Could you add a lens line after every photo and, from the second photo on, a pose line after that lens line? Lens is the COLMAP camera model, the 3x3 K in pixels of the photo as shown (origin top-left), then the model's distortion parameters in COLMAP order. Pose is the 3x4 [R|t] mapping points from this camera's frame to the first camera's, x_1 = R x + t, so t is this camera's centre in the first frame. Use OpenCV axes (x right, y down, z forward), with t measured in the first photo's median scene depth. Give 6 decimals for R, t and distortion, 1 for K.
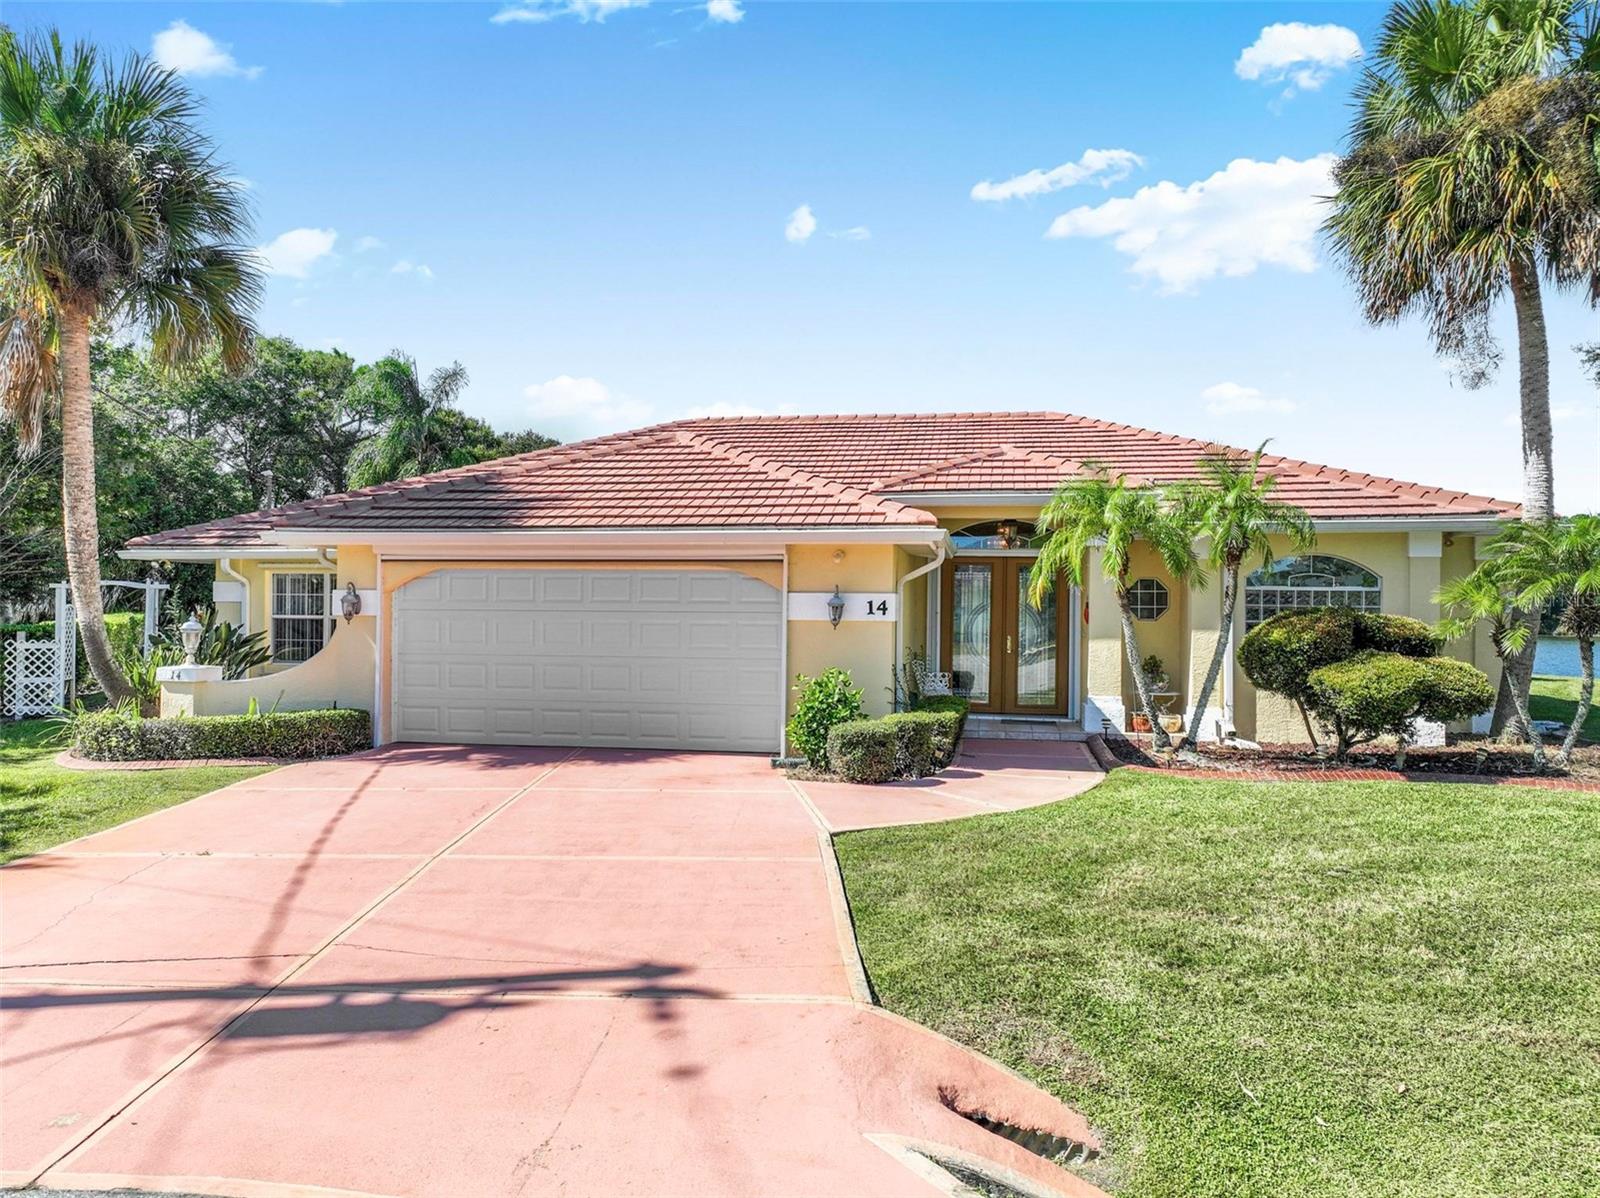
lens RADIAL K [[1122.7, 0, 800.5], [0, 1122.7, 603.9], [0, 0, 1]] dist [-0.002284, 0.017790]
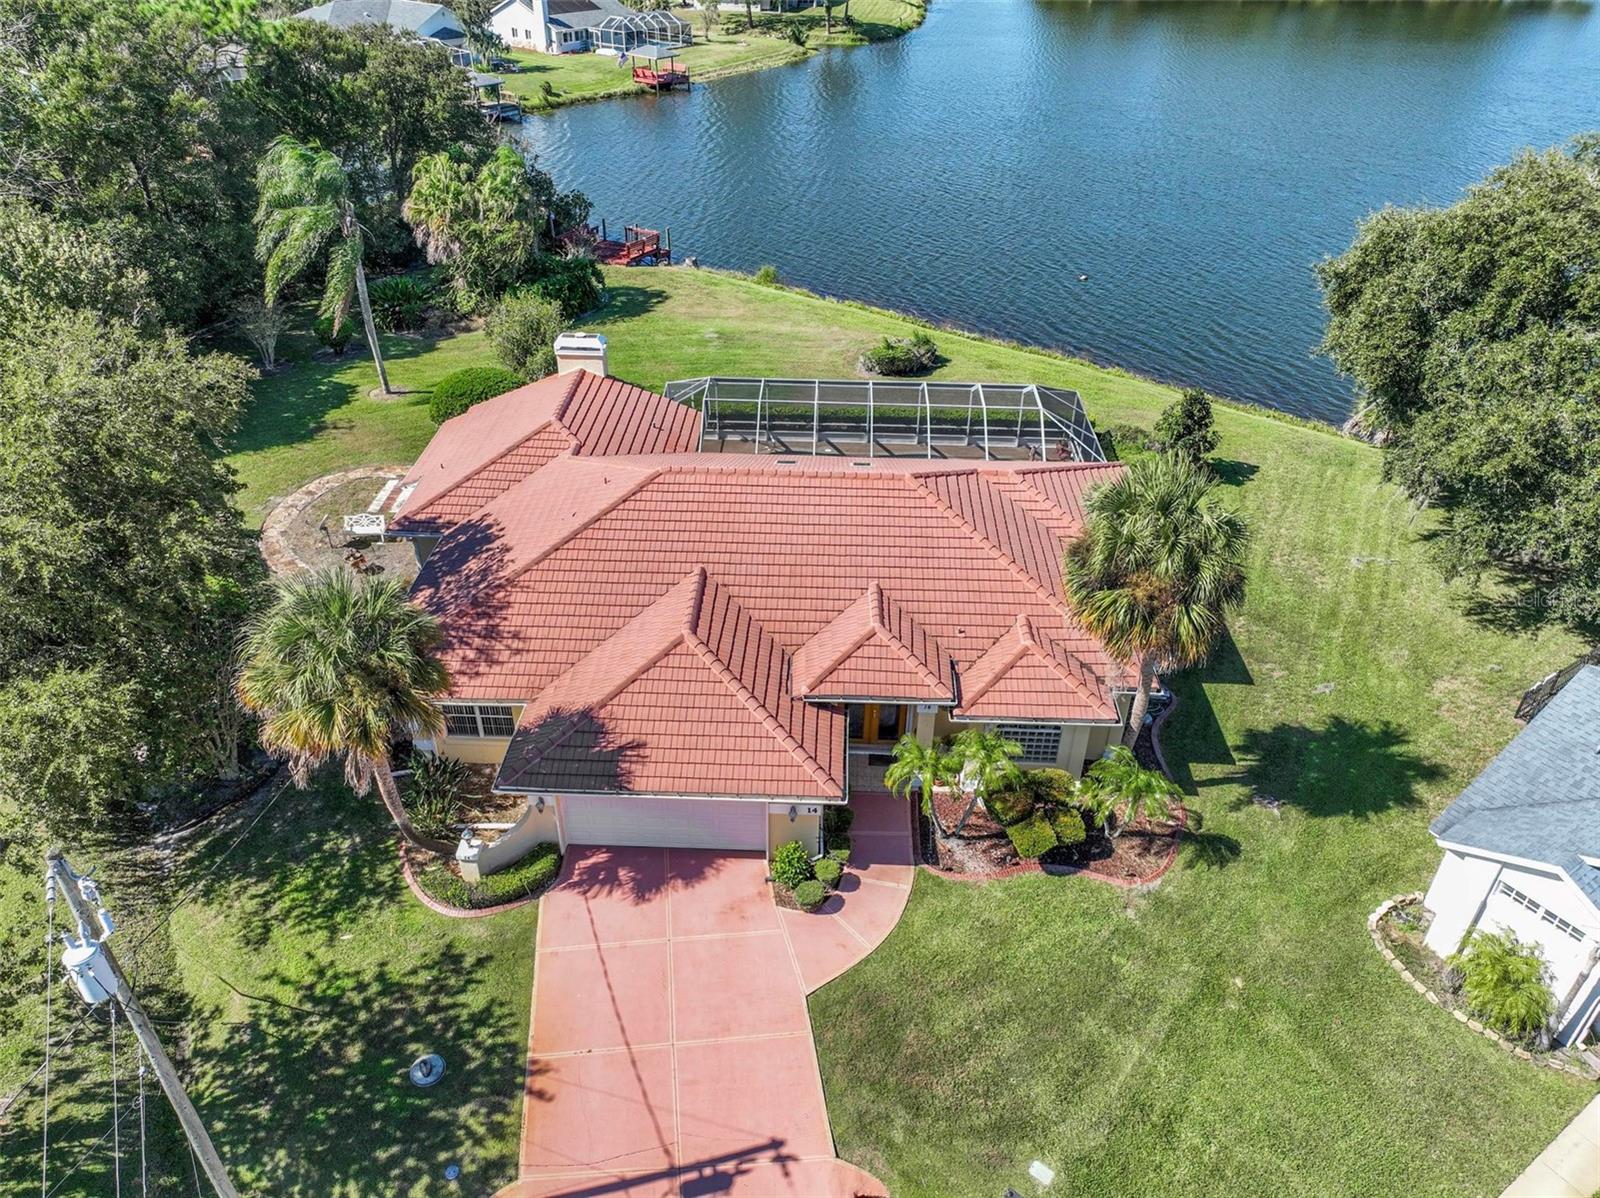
lens RADIAL K [[1122.7, 0, 800.5], [0, 1122.7, 603.9], [0, 0, 1]] dist [-0.002284, 0.017790]
pose [[0.991897, -0.072237, 0.104511, -0.138979], [-0.000246, 0.821527, 0.570169, -1.458505], [-0.127046, -0.565575, 0.814853, -0.460163]]
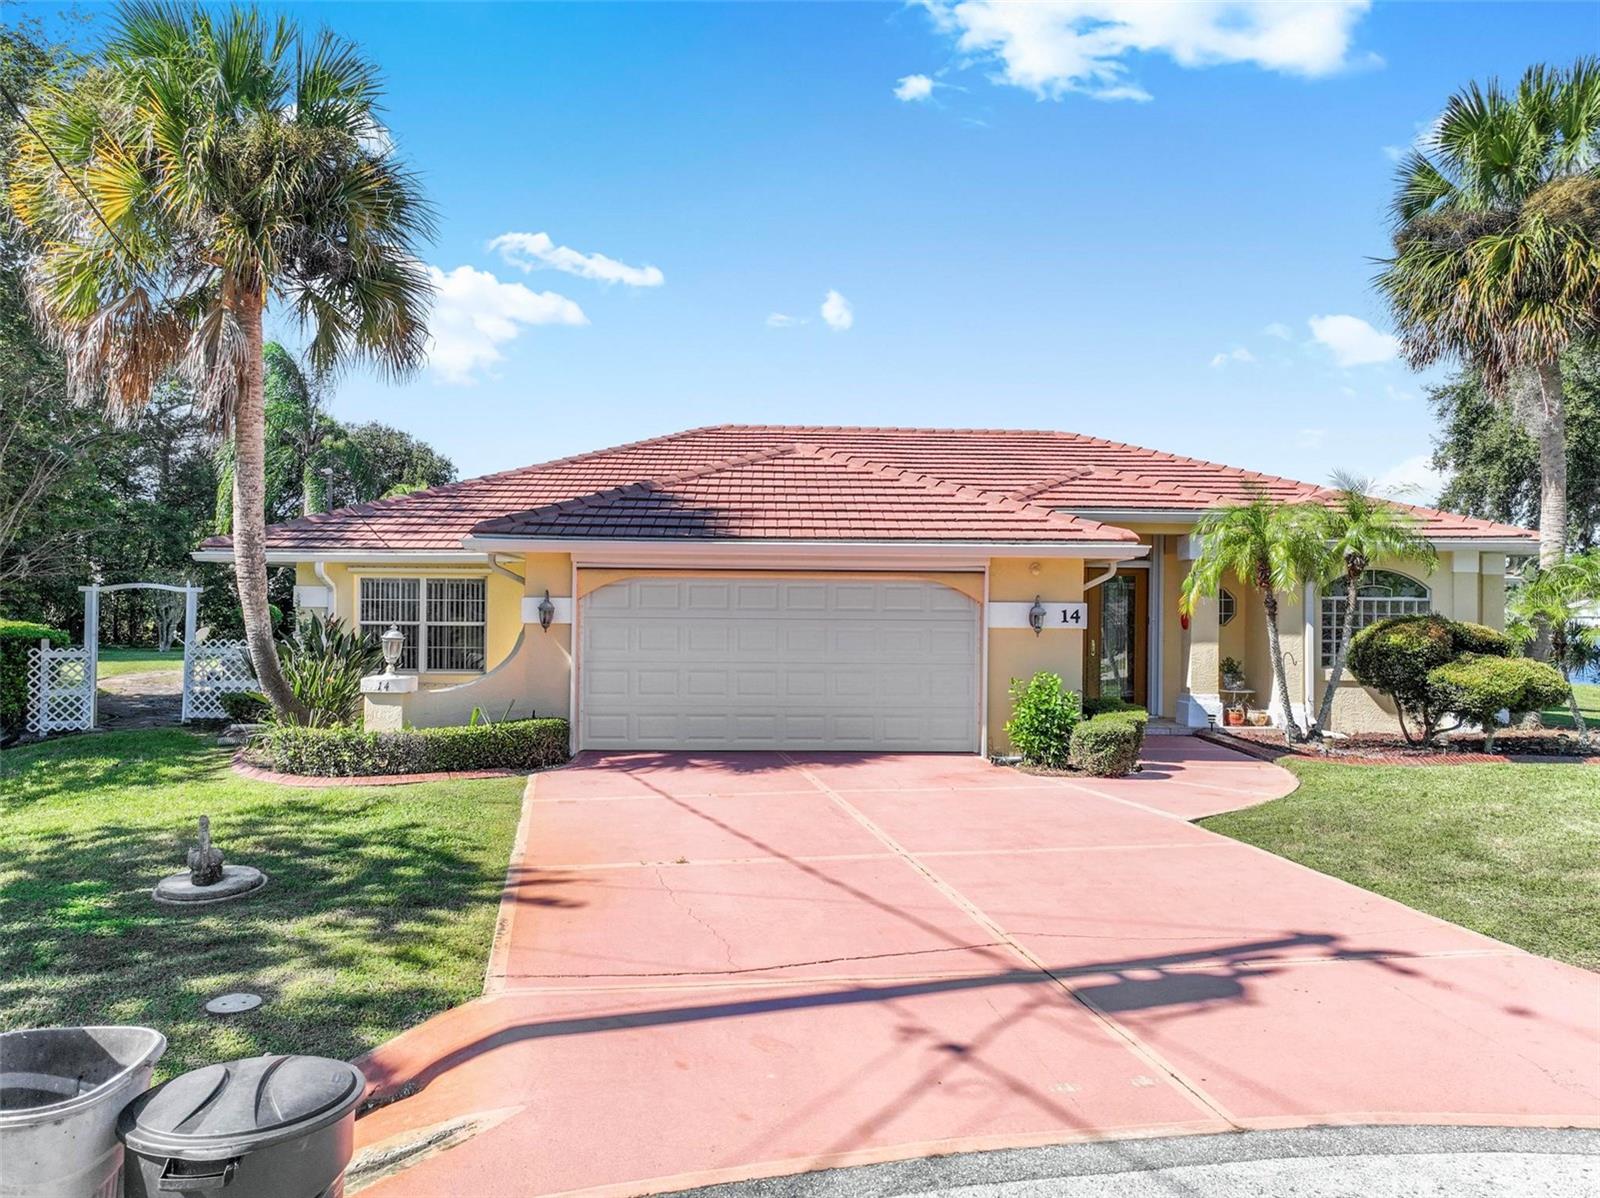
lens RADIAL K [[1122.7, 0, 800.5], [0, 1122.7, 603.9], [0, 0, 1]] dist [-0.002284, 0.017790]
pose [[0.979768, 0.002283, 0.200123, -0.397490], [-0.002474, 0.999997, 0.000701, -0.008549], [-0.200121, -0.001182, 0.979771, -0.014452]]
